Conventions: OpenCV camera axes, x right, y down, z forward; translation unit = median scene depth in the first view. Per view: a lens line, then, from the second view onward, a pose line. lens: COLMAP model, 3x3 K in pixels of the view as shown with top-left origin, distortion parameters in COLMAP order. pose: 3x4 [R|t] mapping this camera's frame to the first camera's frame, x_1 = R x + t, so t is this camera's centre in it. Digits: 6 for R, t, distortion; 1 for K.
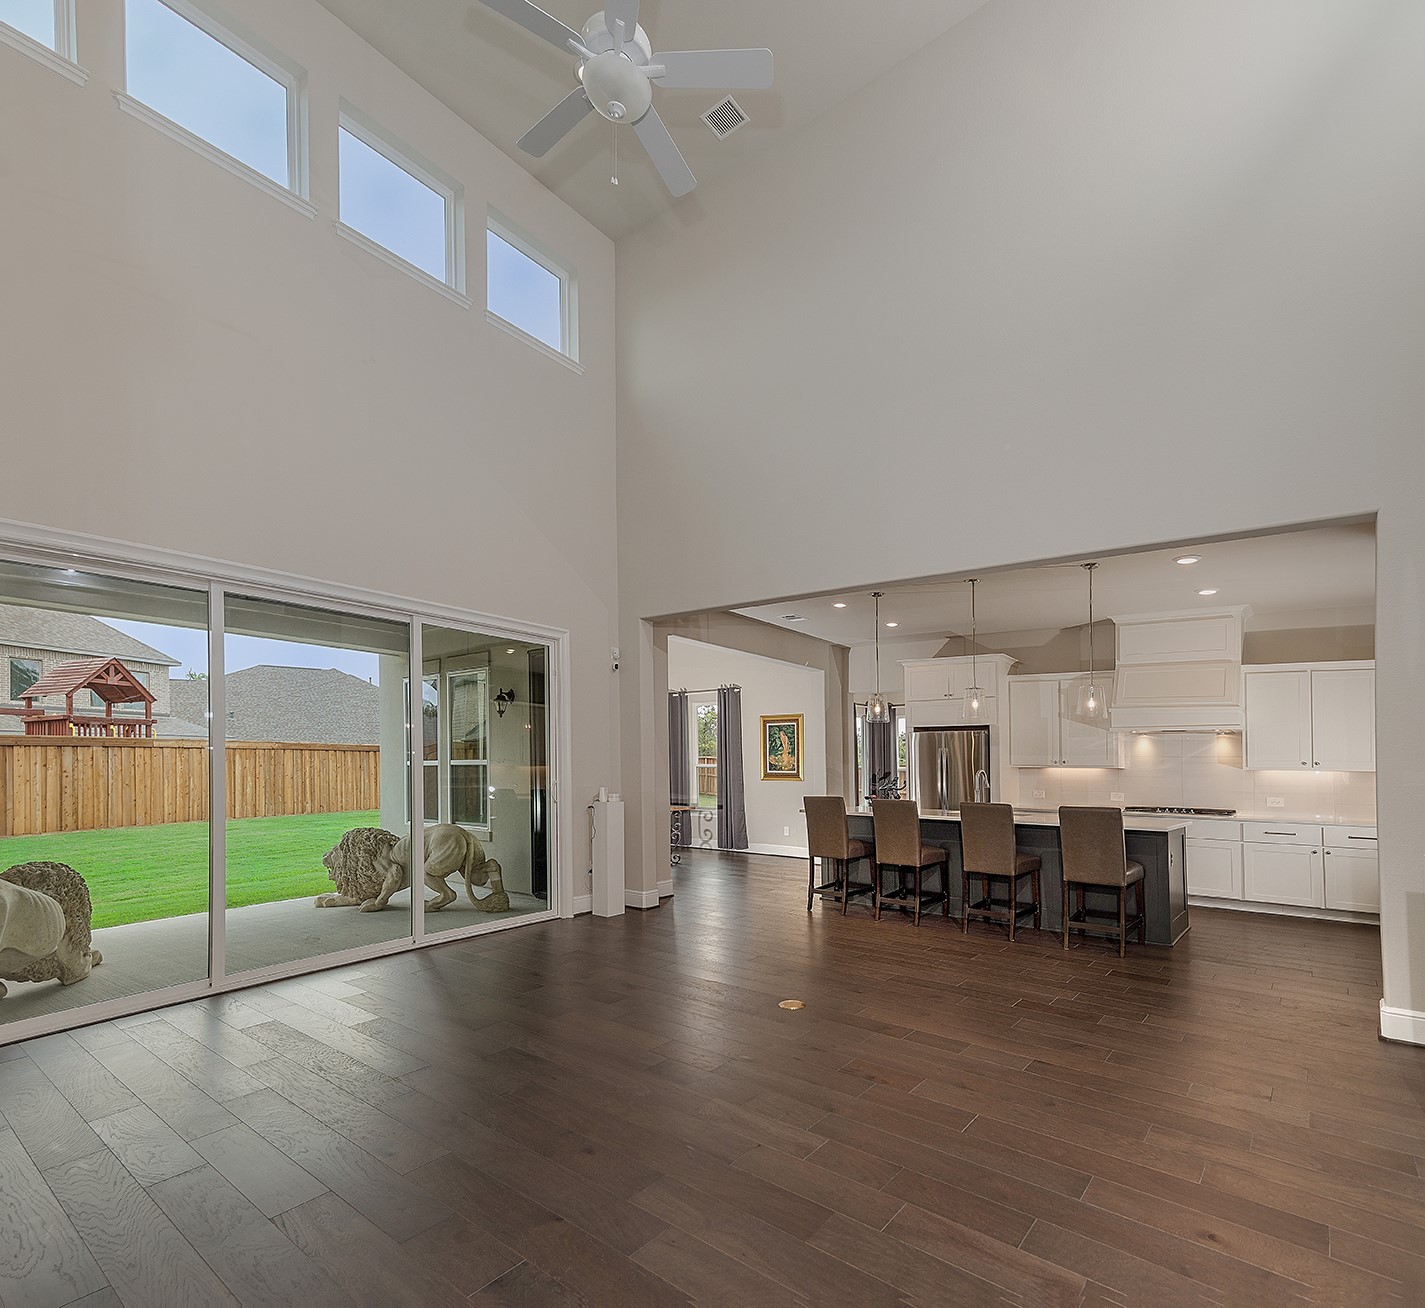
lens RADIAL K [[707.9, 0, 712.5], [0, 707.9, 654.0], [0, 0, 1]] dist [-0.035312, -0.000182]
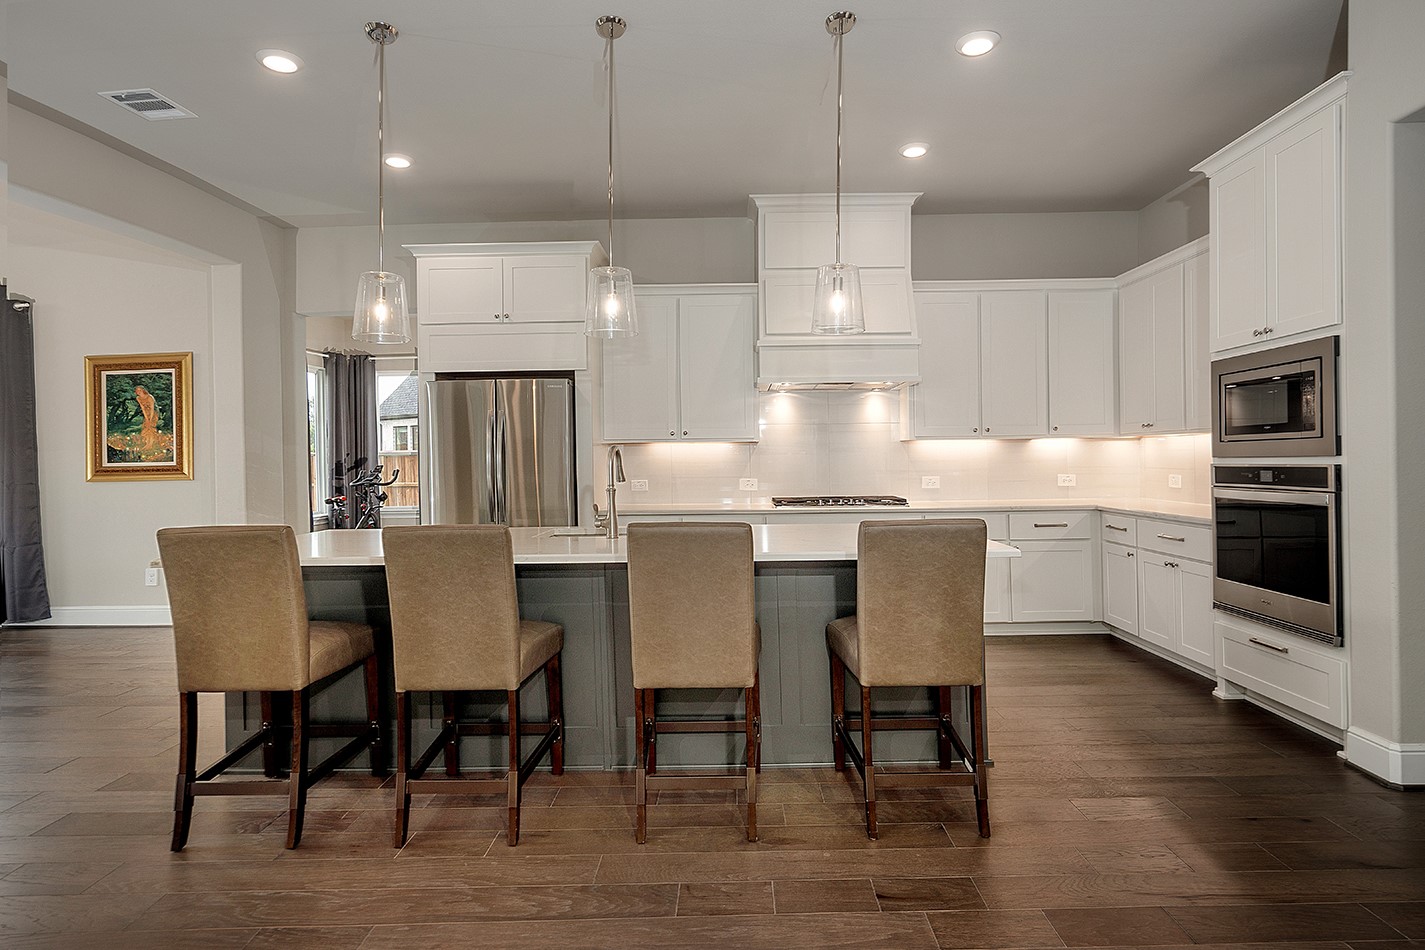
lens RADIAL K [[725.0, 0, 711.4], [0, 725.0, 436.0], [0, 0, 1]] dist [0.039358, 0.000505]
pose [[0.751009, -0.013668, 0.660150, 0.054738], [-0.078751, 0.990795, 0.110103, 0.054900], [-0.655579, -0.134676, 0.743020, 0.332829]]
